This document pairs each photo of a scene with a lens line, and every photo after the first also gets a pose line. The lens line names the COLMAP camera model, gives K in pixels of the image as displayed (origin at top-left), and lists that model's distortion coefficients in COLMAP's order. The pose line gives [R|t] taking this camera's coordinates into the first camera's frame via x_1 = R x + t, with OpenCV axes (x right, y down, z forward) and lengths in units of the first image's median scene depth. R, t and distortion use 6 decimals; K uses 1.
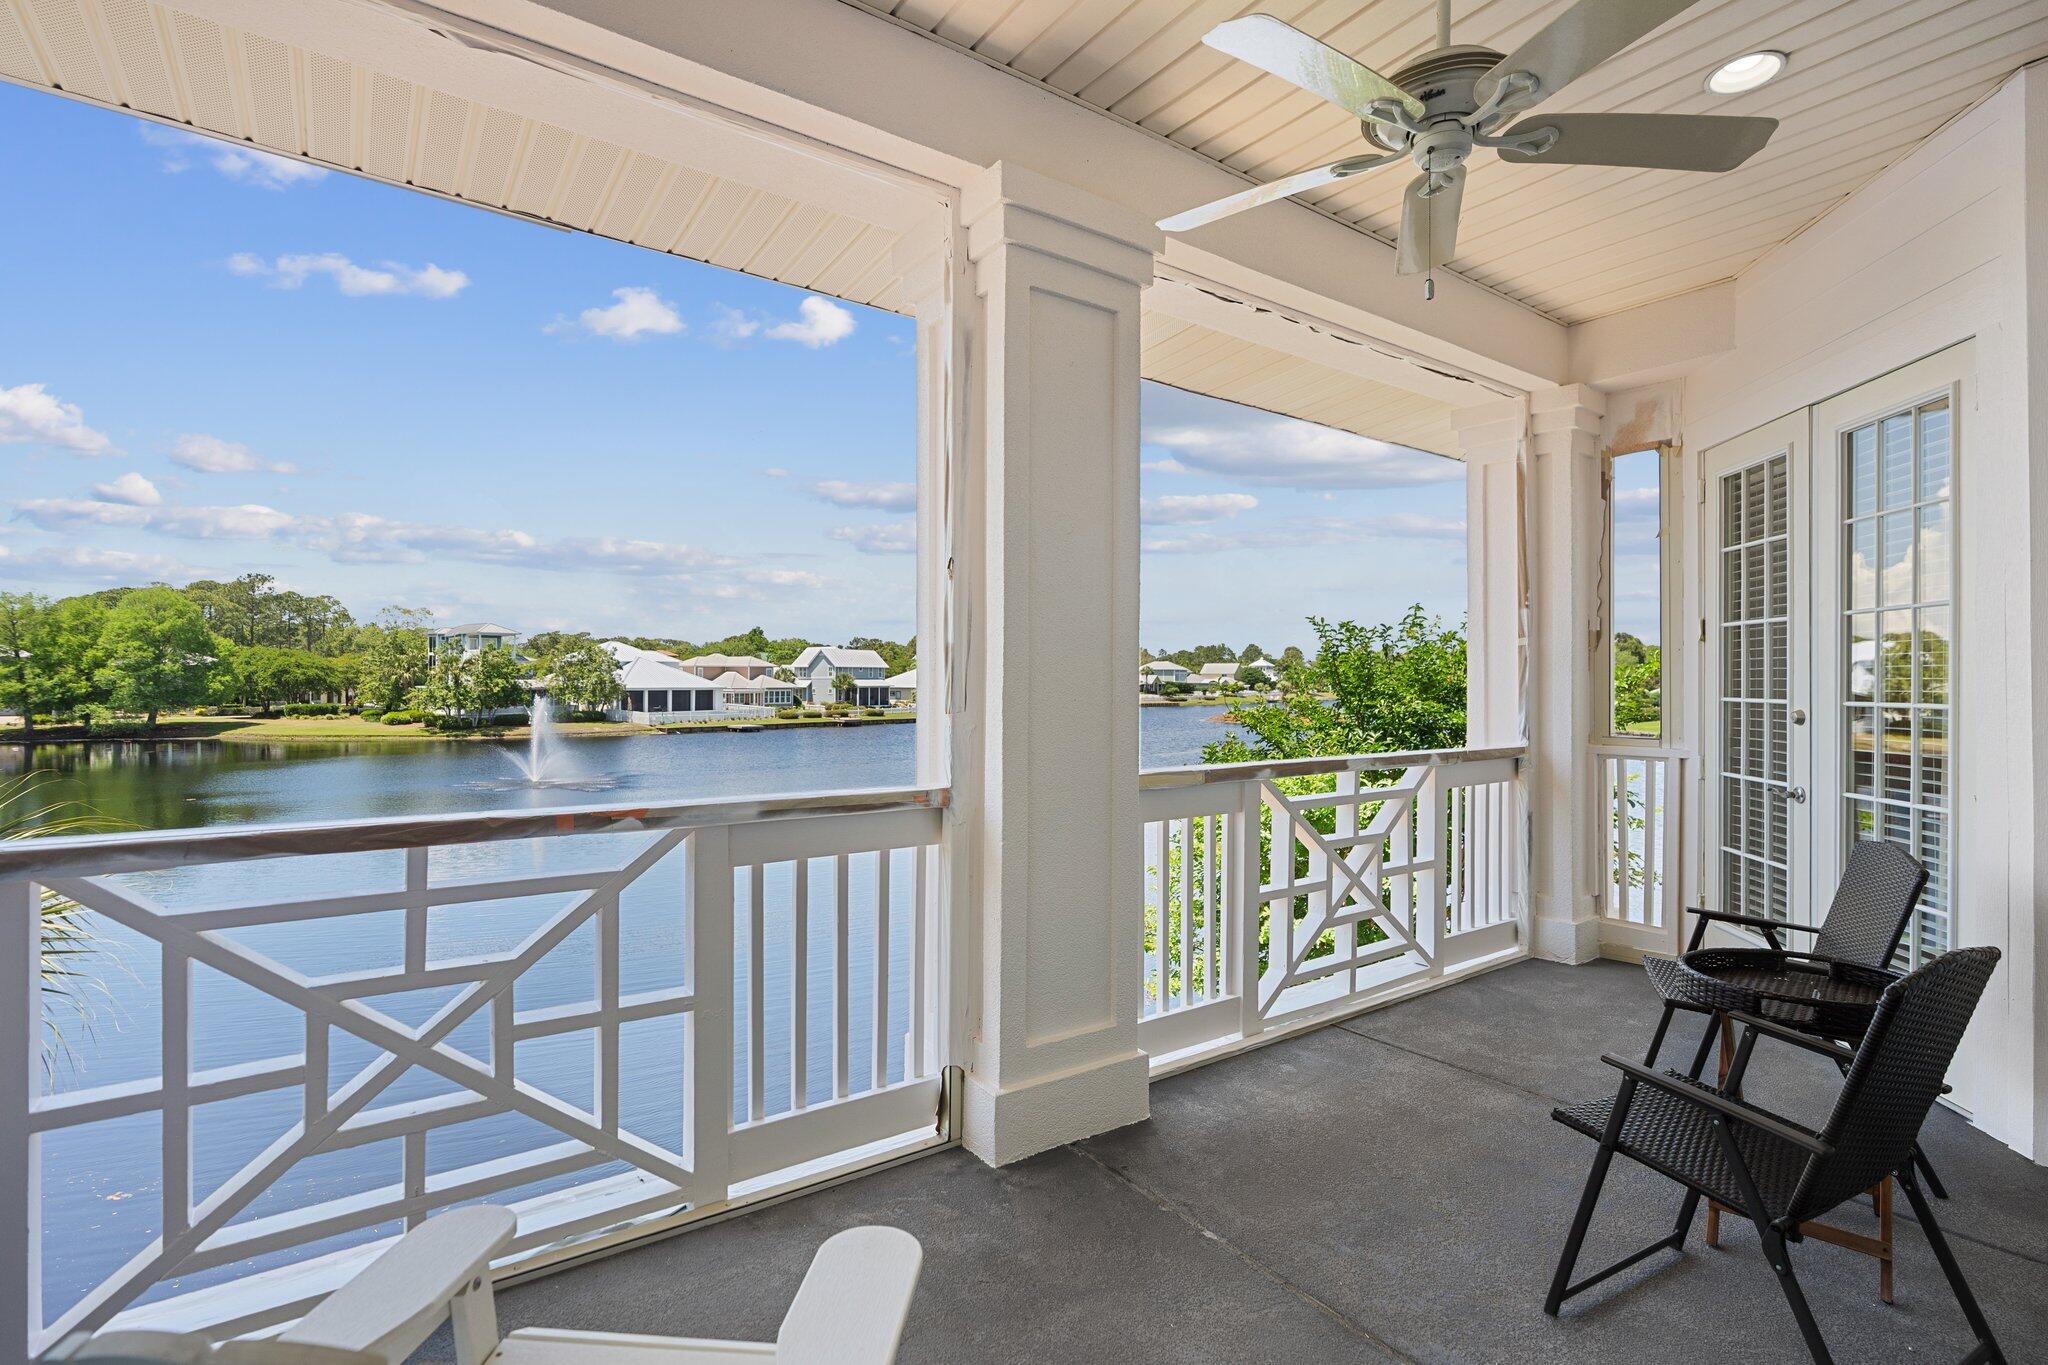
lens RADIAL K [[958.1, 0, 1016.5], [0, 958.1, 675.0], [0, 0, 1]] dist [-0.005212, 0.000172]
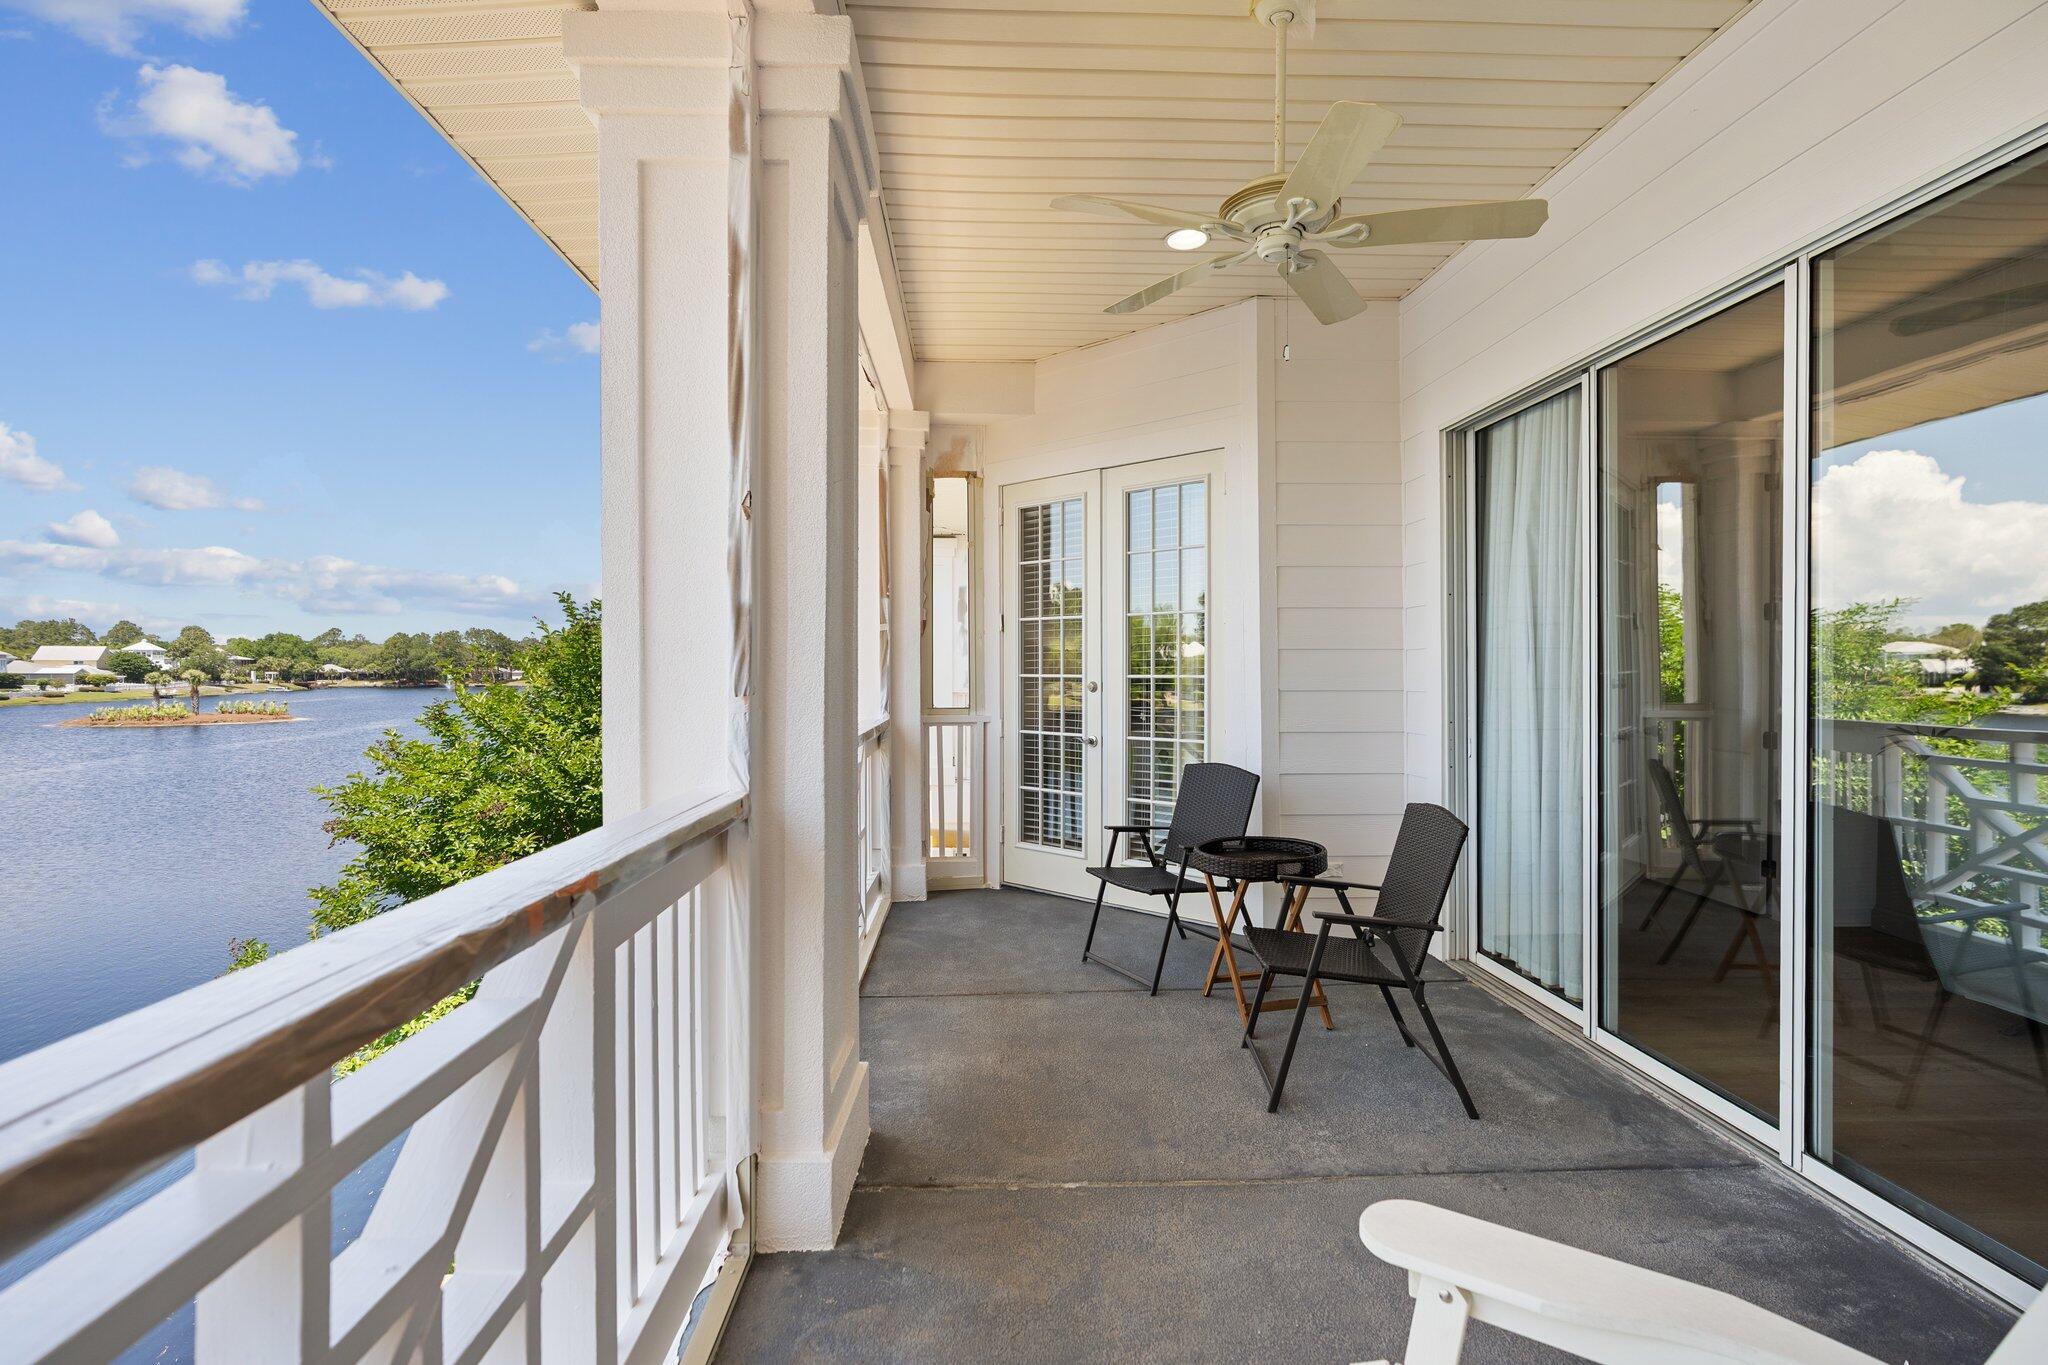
lens RADIAL K [[973.4, 0, 1021.3], [0, 973.4, 673.8], [0, 0, 1]] dist [0.004418, 0.001316]
pose [[0.542223, -0.007684, 0.840200, -0.356390], [-0.001490, 0.999948, 0.010107, 0.008363], [-0.840234, -0.006732, 0.542183, 0.235732]]
